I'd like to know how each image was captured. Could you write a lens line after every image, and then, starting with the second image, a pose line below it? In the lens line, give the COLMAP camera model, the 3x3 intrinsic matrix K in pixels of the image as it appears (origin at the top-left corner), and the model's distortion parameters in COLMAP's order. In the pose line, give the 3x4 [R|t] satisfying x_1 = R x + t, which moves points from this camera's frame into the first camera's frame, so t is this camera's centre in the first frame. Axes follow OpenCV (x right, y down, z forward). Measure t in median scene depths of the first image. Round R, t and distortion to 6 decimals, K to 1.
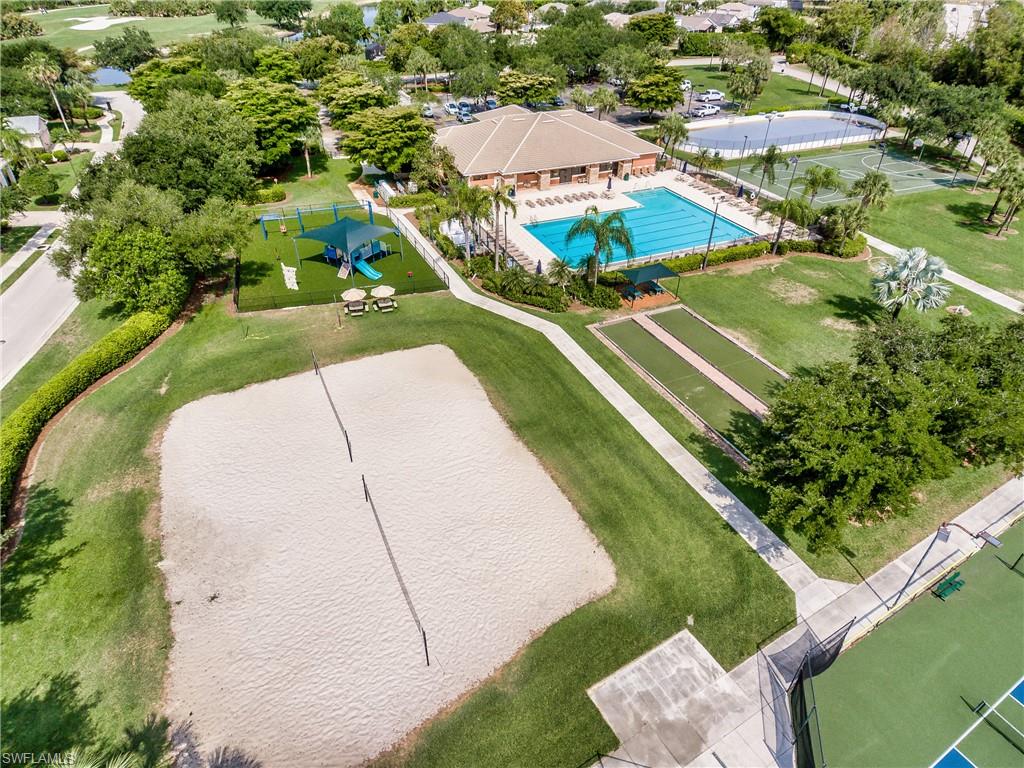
lens RADIAL K [[600.8, 0, 512.4], [0, 600.8, 391.8], [0, 0, 1]] dist [0.118462, -0.102117]
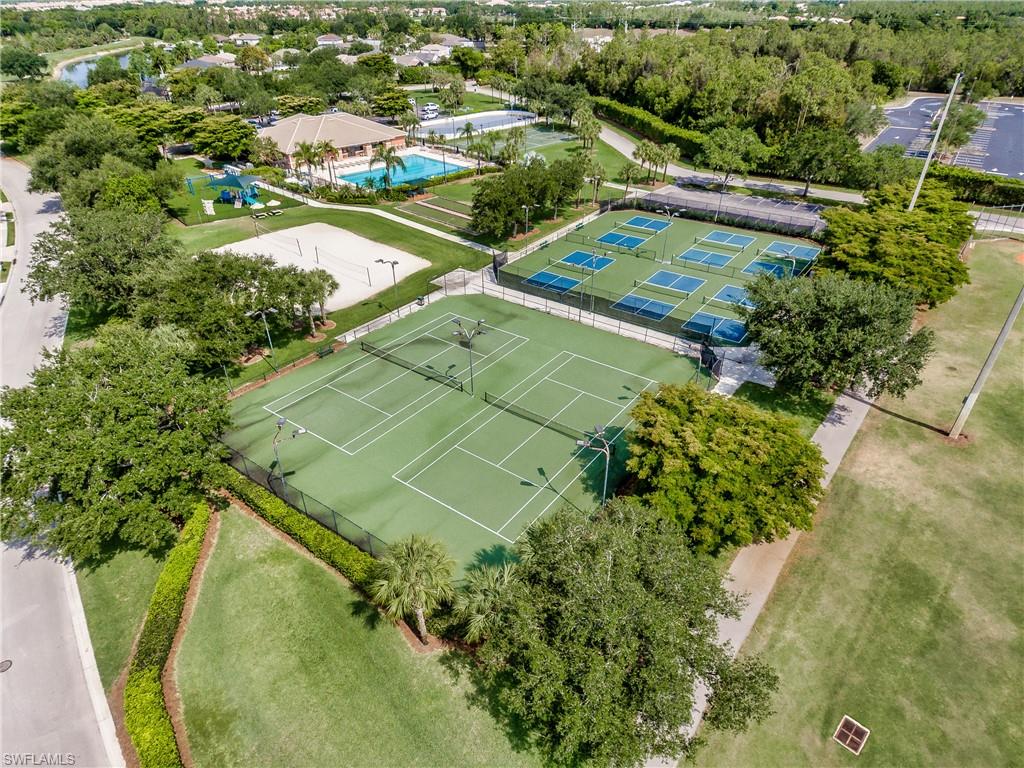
lens RADIAL K [[600.8, 0, 512.4], [0, 600.8, 391.8], [0, 0, 1]] dist [0.118462, -0.102117]
pose [[0.920455, -0.222045, 0.321651, -0.192228], [0.238411, 0.971092, -0.011880, 0.395375], [-0.309715, 0.087620, 0.946784, -0.621229]]
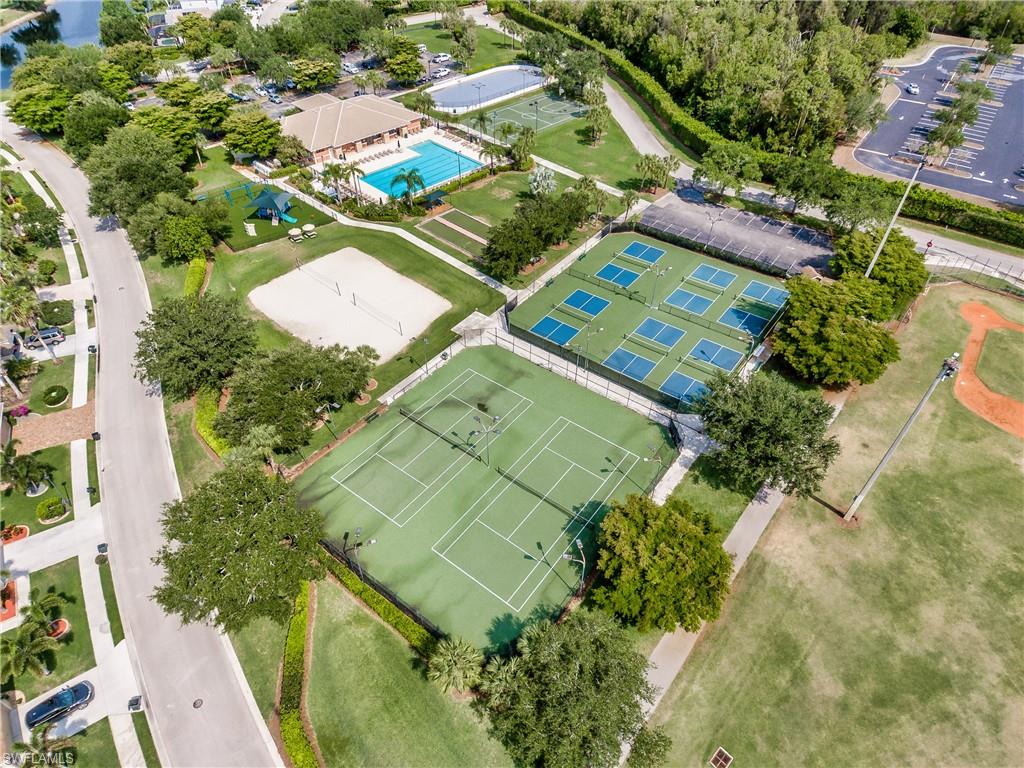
lens RADIAL K [[600.8, 0, 512.4], [0, 600.8, 391.8], [0, 0, 1]] dist [0.118462, -0.102117]
pose [[0.927605, -0.261838, 0.266440, -0.190336], [0.225822, 0.961203, 0.158409, 0.131056], [-0.297580, -0.086773, 0.950745, -0.813590]]
